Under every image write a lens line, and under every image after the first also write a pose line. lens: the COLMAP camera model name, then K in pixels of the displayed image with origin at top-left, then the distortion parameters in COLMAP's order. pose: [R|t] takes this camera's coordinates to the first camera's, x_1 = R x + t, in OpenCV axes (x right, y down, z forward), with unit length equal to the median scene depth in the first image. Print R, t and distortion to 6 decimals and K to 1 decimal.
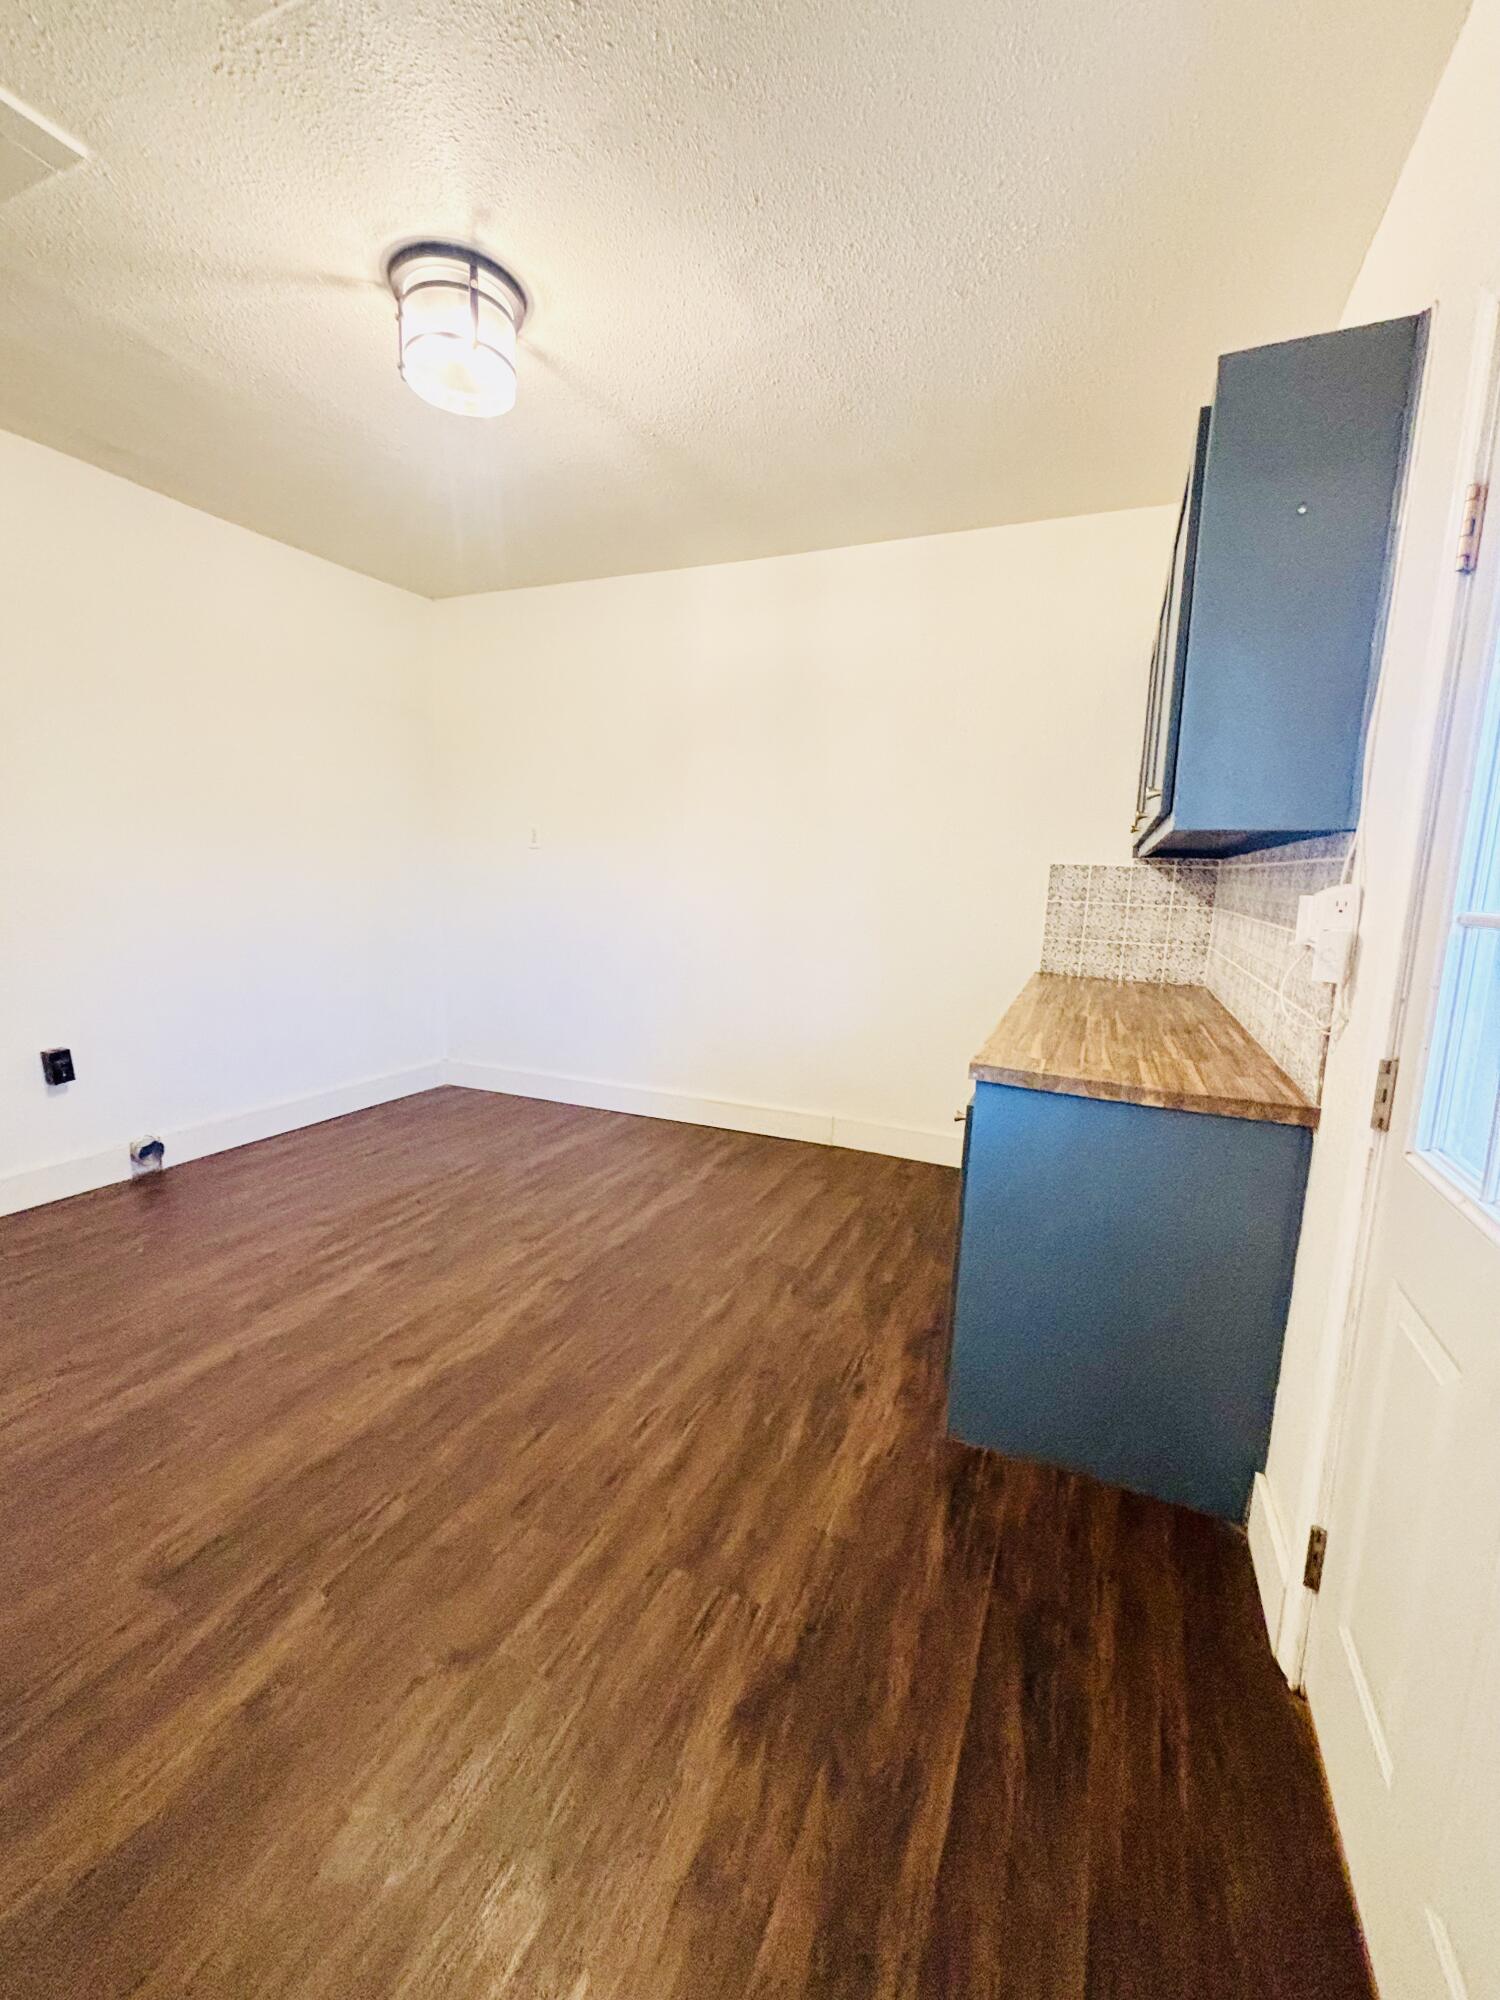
lens RADIAL K [[805.4, 0, 758.1], [0, 805.4, 994.8], [0, 0, 1]] dist [-0.001388, -0.000192]
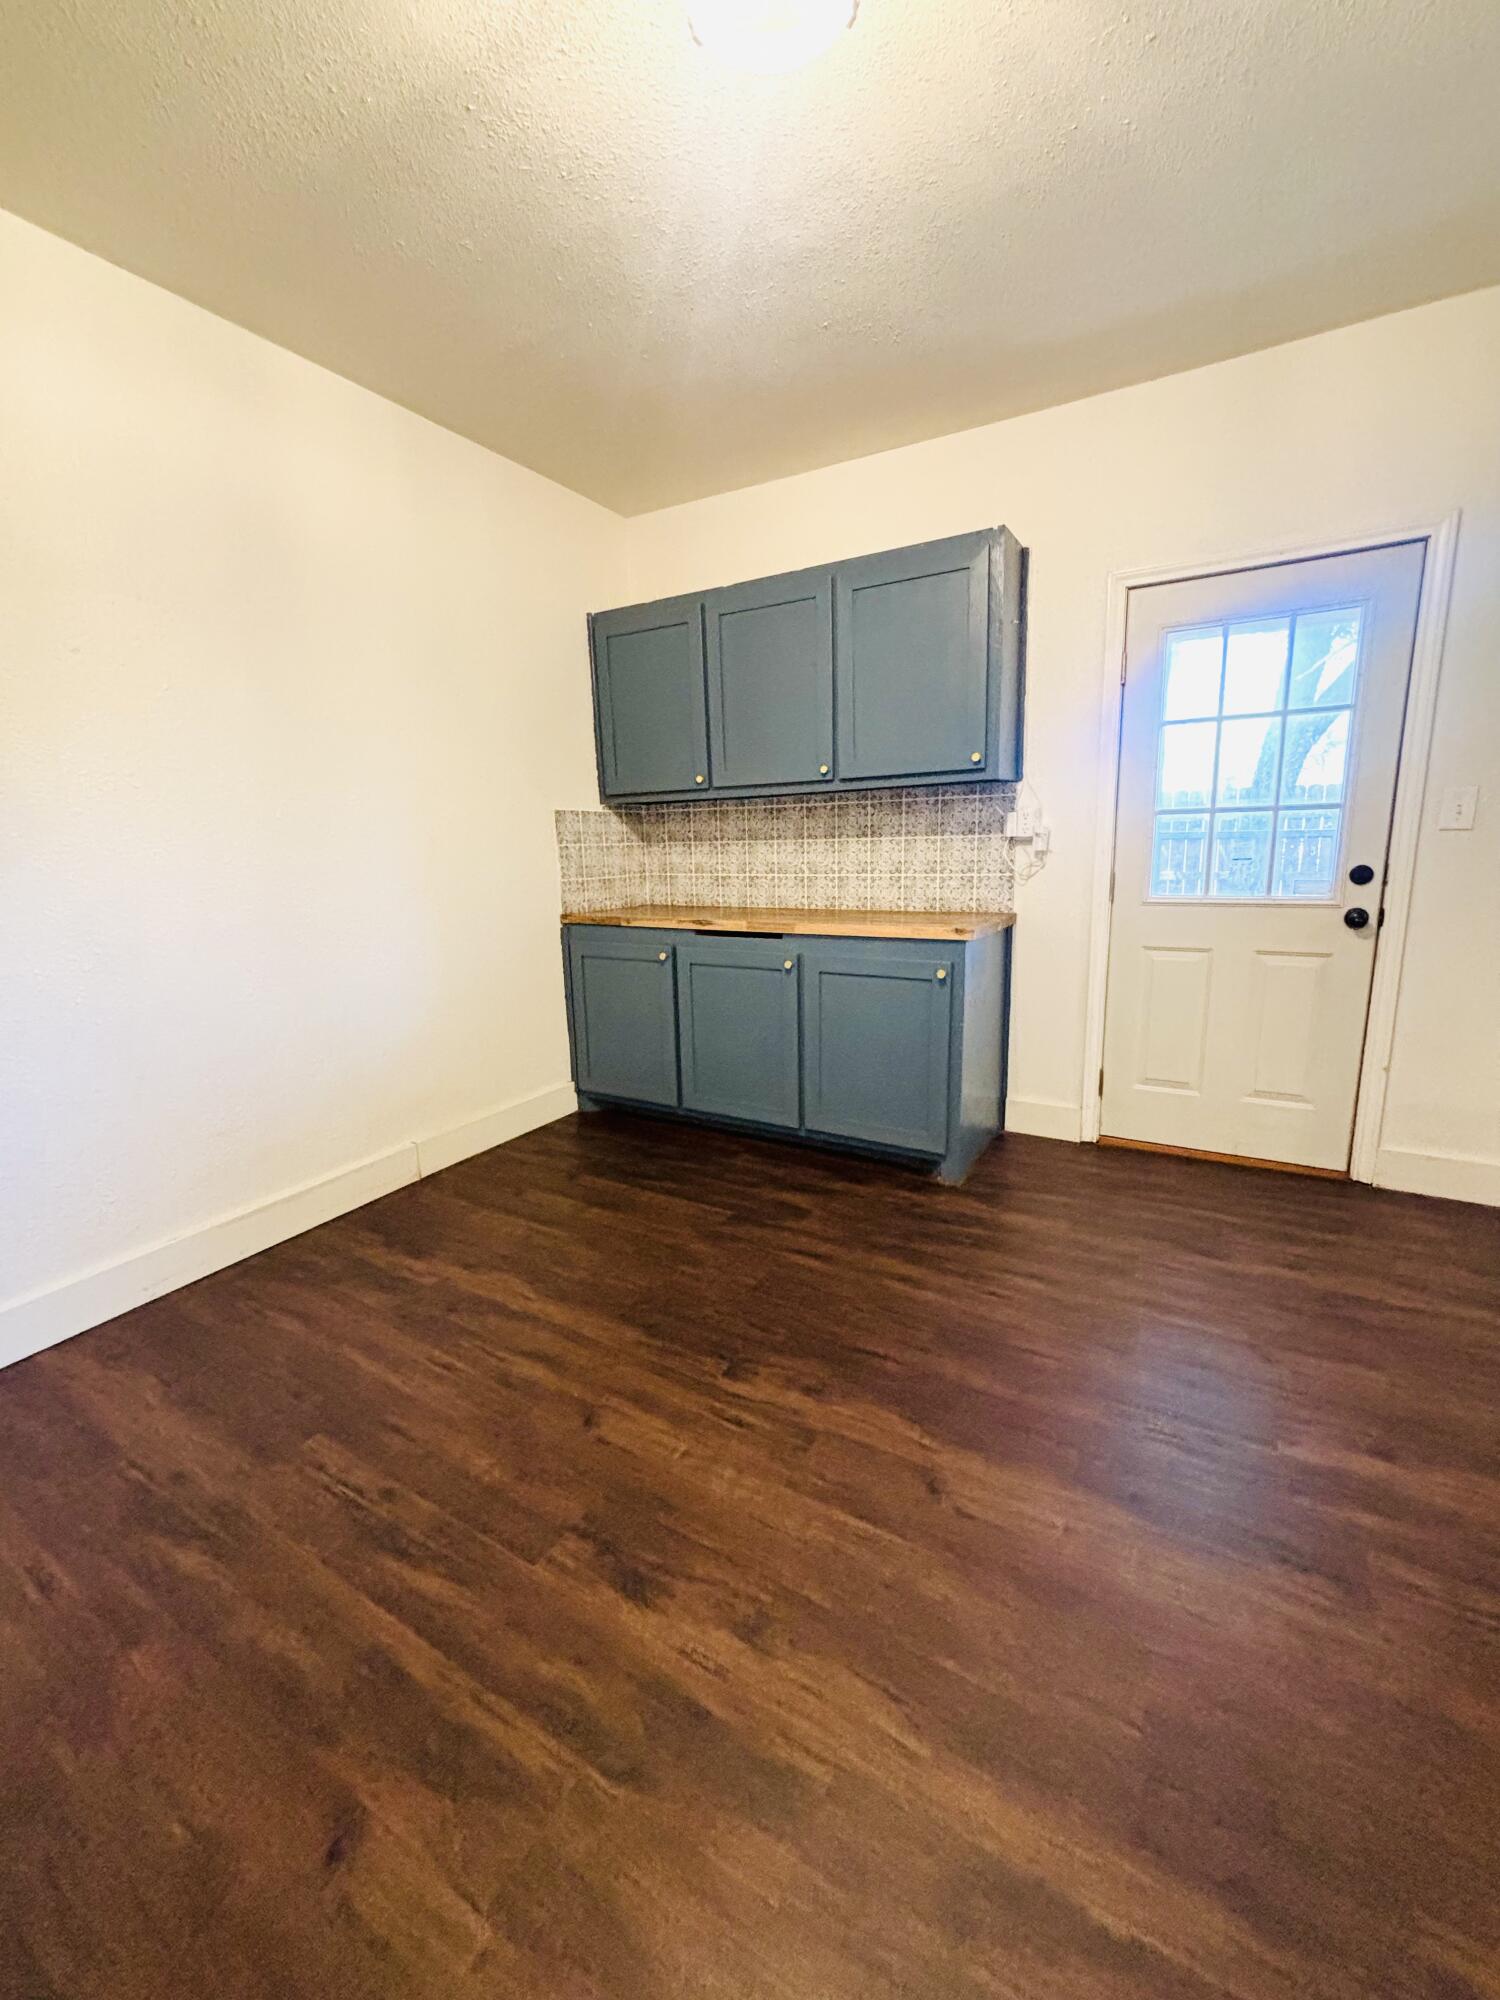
lens RADIAL K [[805.4, 0, 758.1], [0, 805.4, 994.8], [0, 0, 1]] dist [-0.001388, -0.000192]
pose [[0.115040, -0.225344, 0.967464, -0.716192], [0.185165, 0.961725, 0.201990, -0.099675], [-0.975951, 0.155903, 0.152363, 0.657095]]
